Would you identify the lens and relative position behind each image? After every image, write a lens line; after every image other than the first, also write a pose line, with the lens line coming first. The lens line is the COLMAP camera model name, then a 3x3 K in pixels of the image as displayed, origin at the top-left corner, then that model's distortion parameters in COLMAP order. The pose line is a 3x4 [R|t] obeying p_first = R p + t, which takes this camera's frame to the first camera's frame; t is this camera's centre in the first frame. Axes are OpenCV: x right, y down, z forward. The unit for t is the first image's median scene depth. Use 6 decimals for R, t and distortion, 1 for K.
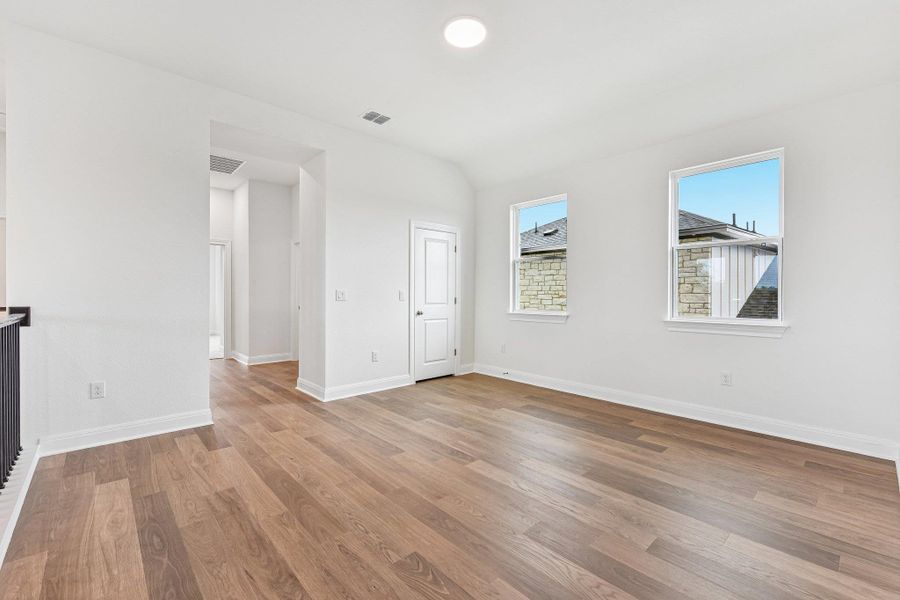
lens RADIAL K [[386.2, 0, 452.3], [0, 386.2, 298.6], [0, 0, 1]] dist [-0.000408, -0.000232]
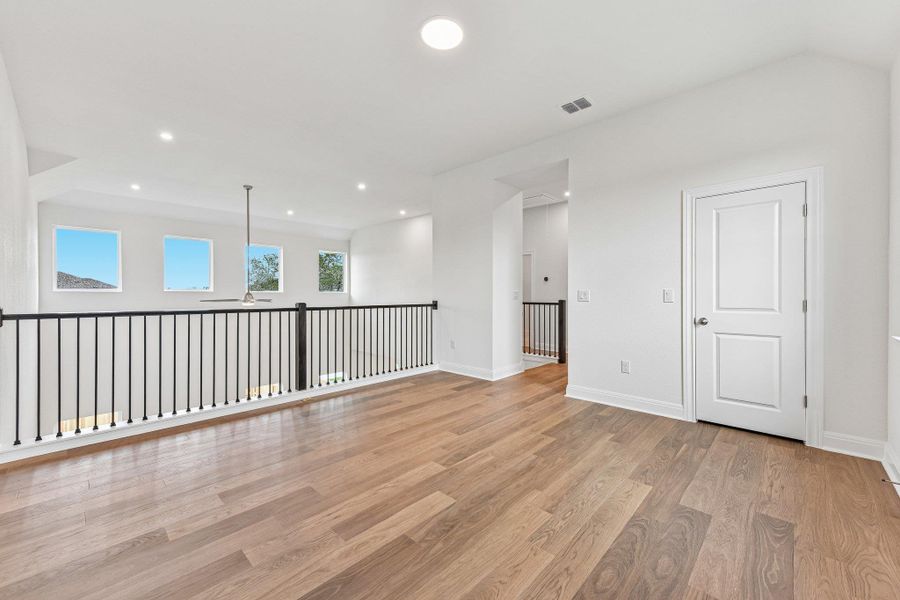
lens RADIAL K [[350.8, 0, 454.0], [0, 350.8, 301.4], [0, 0, 1]] dist [-0.000035, -0.000353]
pose [[0.071308, 0.011612, -0.997387, 0.706911], [-0.011904, 0.999871, 0.010790, -0.001157], [0.997383, 0.011103, 0.071437, 0.726567]]
